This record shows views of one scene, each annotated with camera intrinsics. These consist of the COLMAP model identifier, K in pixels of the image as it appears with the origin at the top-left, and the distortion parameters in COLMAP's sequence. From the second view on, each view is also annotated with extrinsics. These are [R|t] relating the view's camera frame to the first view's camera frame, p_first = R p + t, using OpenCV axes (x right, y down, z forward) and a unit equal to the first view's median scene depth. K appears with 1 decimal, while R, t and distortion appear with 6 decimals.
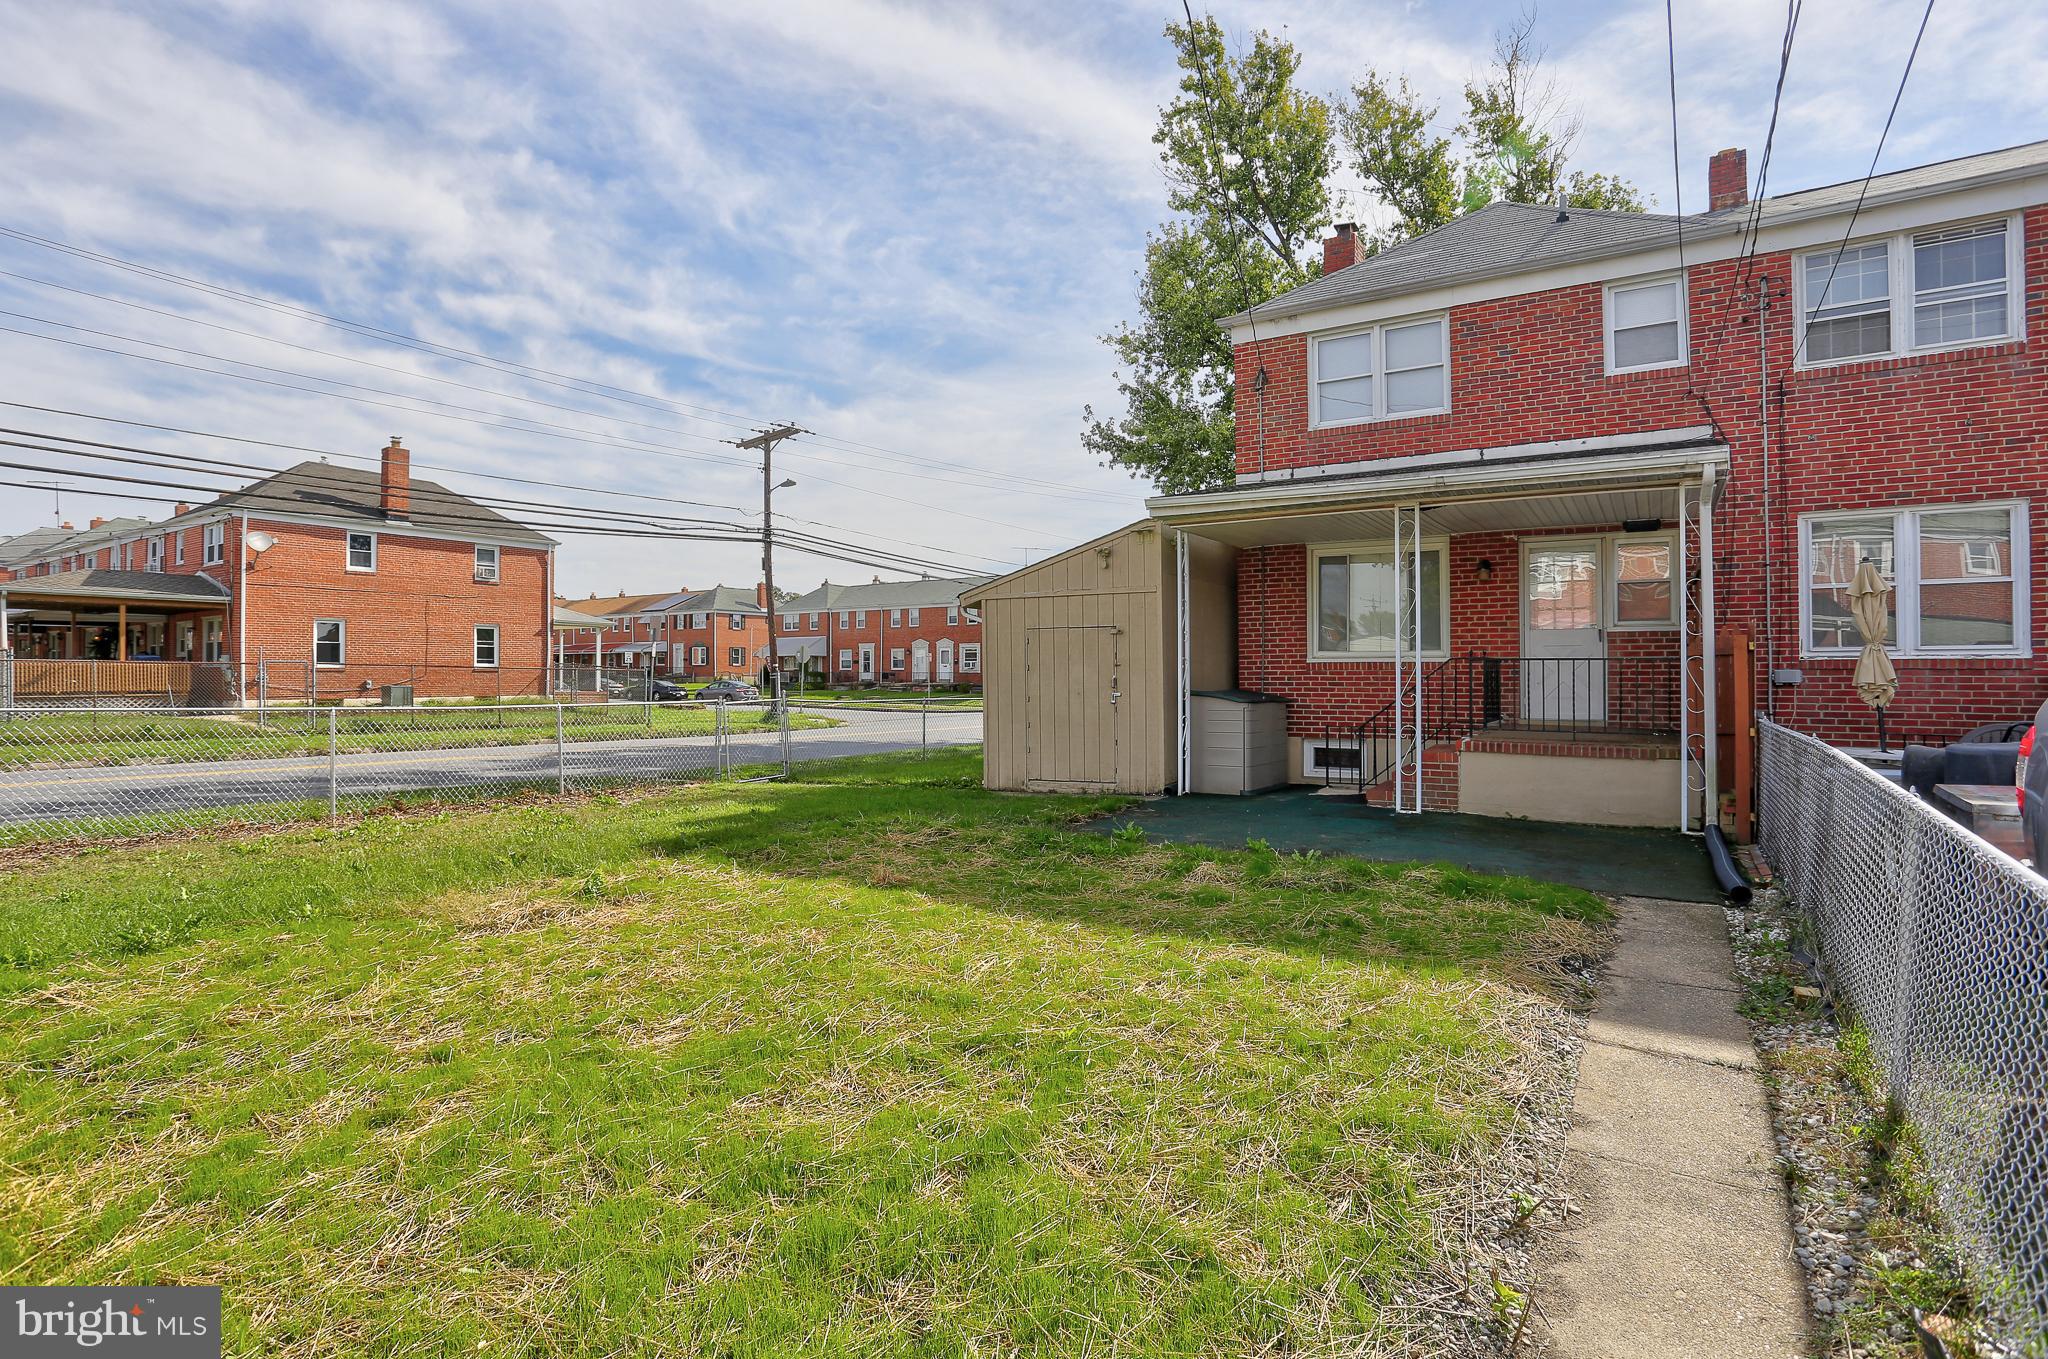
lens RADIAL K [[1082.1, 0, 1024.0], [0, 1082.1, 679.5], [0, 0, 1]] dist [-0.001622, 0.000193]
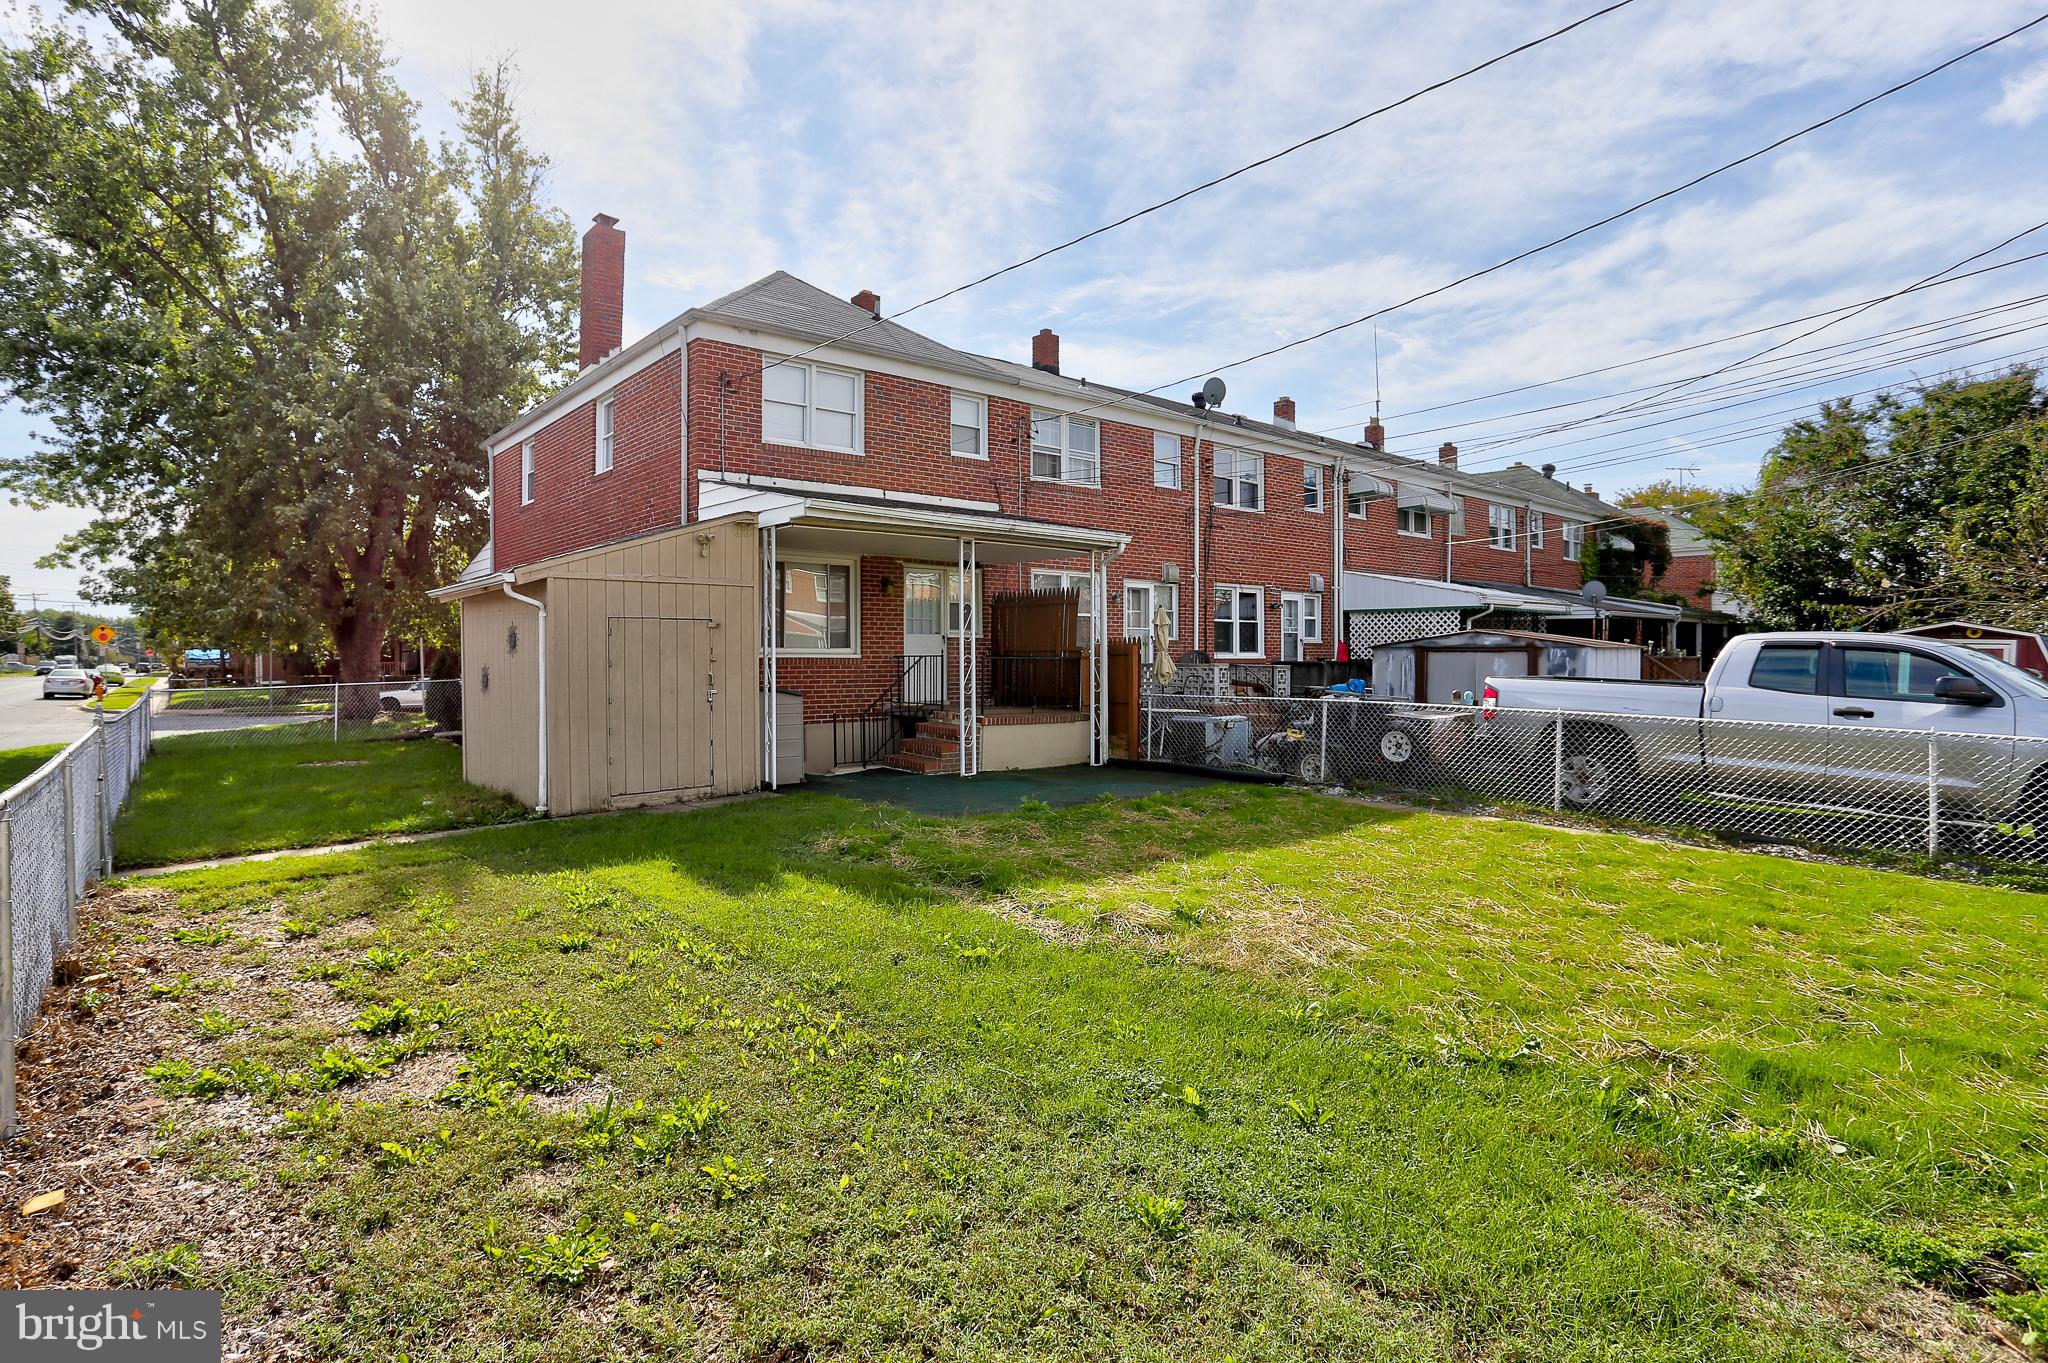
lens RADIAL K [[1036.7, 0, 1032.5], [0, 1036.7, 678.7], [0, 0, 1]] dist [0.000675, 0.000476]
pose [[0.320190, -0.015903, 0.947220, -0.666196], [0.005189, 0.999874, 0.015033, -0.009628], [-0.947339, 0.000102, 0.320232, 0.440204]]
